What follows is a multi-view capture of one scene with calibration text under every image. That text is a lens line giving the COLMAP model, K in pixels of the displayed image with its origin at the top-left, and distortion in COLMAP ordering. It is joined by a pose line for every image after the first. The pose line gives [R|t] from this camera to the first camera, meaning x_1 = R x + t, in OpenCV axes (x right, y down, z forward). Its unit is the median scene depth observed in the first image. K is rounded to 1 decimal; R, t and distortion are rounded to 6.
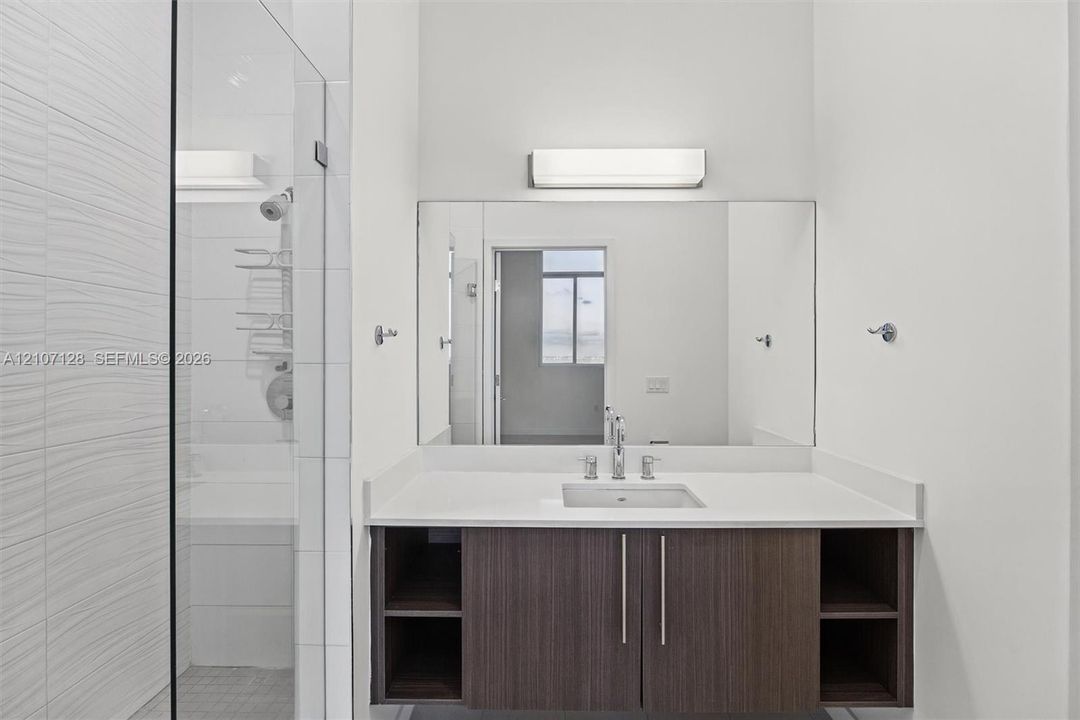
lens RADIAL K [[517.4, 0, 541.8], [0, 517.4, 354.8], [0, 0, 1]] dist [0.001582, 0.000907]
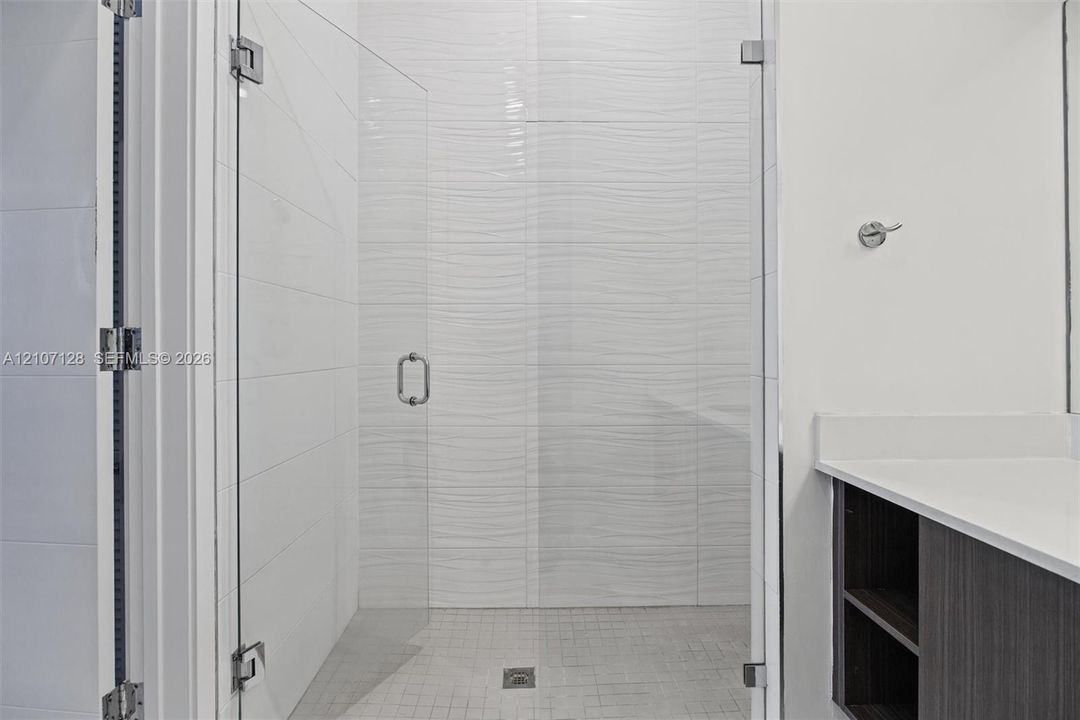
lens RADIAL K [[539.2, 0, 536.9], [0, 539.2, 350.5], [0, 0, 1]] dist [-0.001431, 0.000420]
pose [[0.012845, 0.000398, -0.999917, 0.494105], [-0.002043, 0.999998, 0.000371, 0.137174], [0.999915, 0.002038, 0.012846, 0.531147]]
